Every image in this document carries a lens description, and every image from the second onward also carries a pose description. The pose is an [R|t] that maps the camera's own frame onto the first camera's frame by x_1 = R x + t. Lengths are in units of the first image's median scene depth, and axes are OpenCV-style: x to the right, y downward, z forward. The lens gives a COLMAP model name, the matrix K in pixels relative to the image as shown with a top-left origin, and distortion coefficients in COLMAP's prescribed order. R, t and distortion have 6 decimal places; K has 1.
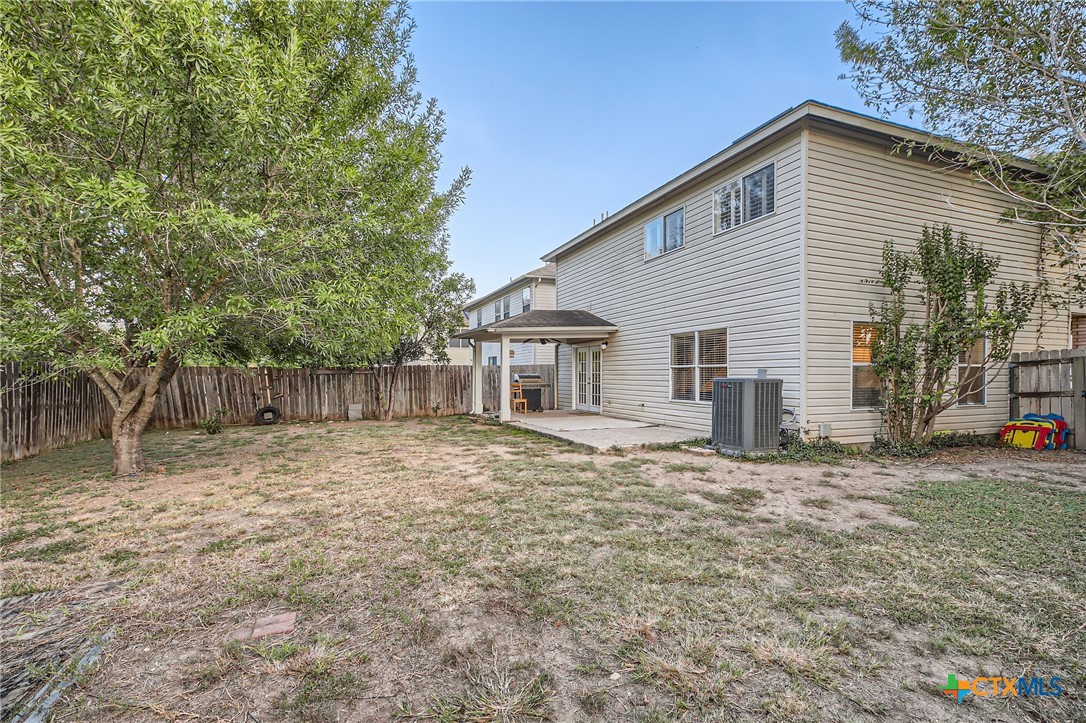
lens RADIAL K [[492.4, 0, 541.2], [0, 492.4, 371.3], [0, 0, 1]] dist [0.007828, 0.001576]
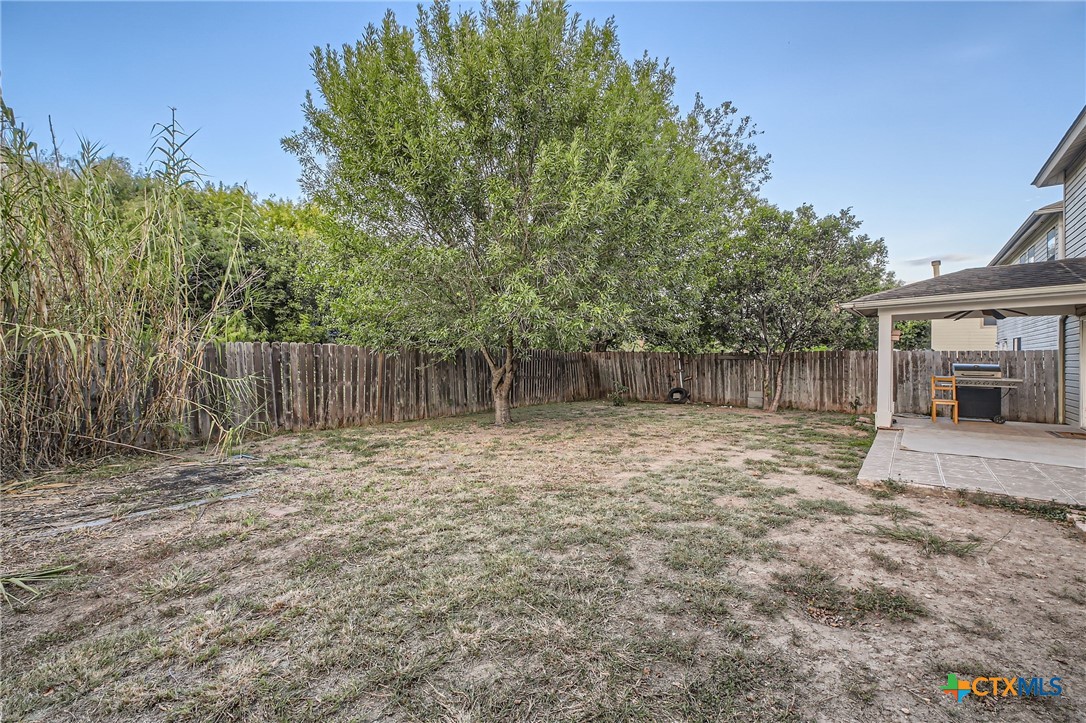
lens RADIAL K [[492.4, 0, 546.6], [0, 492.4, 352.5], [0, 0, 1]] dist [0.007828, 0.001576]
pose [[0.544557, 0.004515, -0.838712, 0.220623], [-0.009927, 0.999950, -0.001062, -0.003988], [0.838665, 0.008904, 0.544575, 0.139727]]
